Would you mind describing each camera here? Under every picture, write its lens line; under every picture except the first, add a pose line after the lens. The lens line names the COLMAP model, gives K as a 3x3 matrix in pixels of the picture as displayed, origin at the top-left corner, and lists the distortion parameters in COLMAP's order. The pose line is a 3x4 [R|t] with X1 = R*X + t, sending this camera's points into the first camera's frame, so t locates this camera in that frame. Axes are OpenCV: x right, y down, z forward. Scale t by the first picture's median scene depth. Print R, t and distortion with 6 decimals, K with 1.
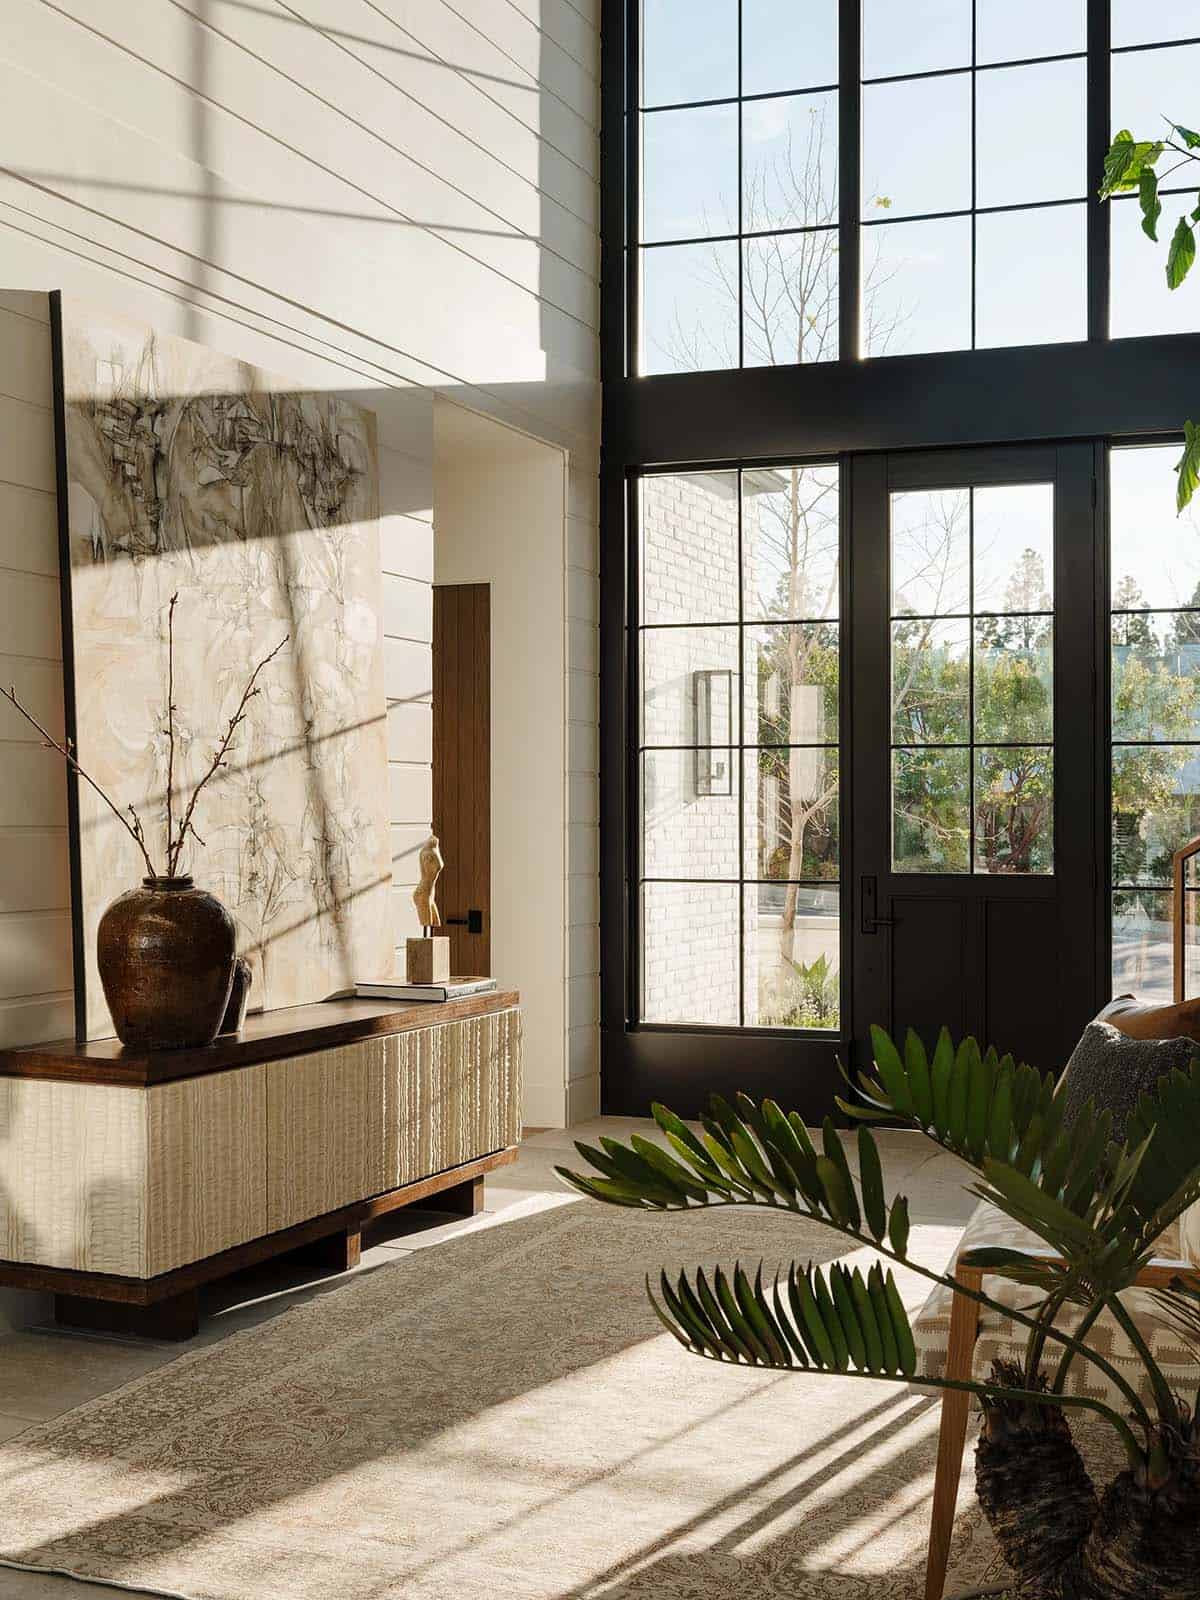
lens RADIAL K [[1886.5, 0, 599.5], [0, 1886.5, 800.9], [0, 0, 1]] dist [0.007557, 0.000000]
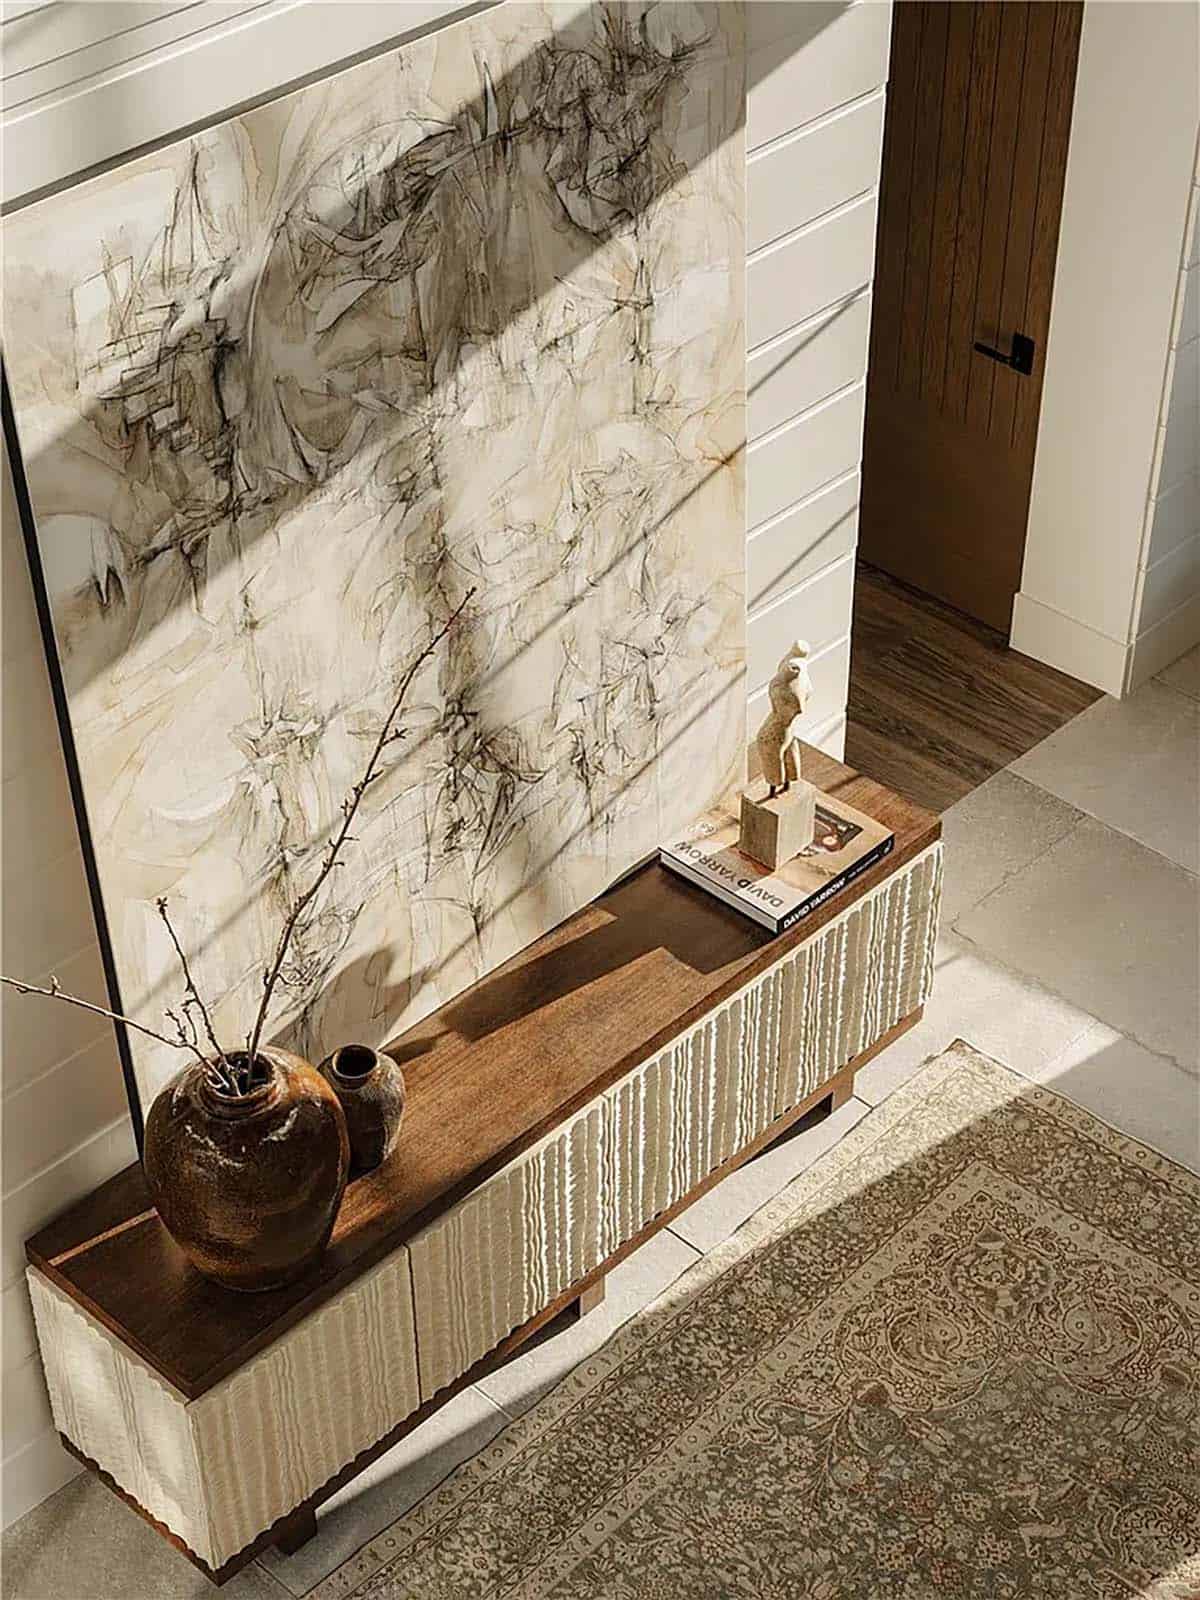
lens RADIAL K [[2867.8, 0, 600.8], [0, 2867.8, 800.8], [0, 0, 1]] dist [-0.000048, 0.000000]
pose [[0.937199, 0.218709, -0.271706, 0.130373], [0.004570, 0.771219, 0.636554, -0.613616], [0.348765, -0.597819, 0.721786, 0.339726]]
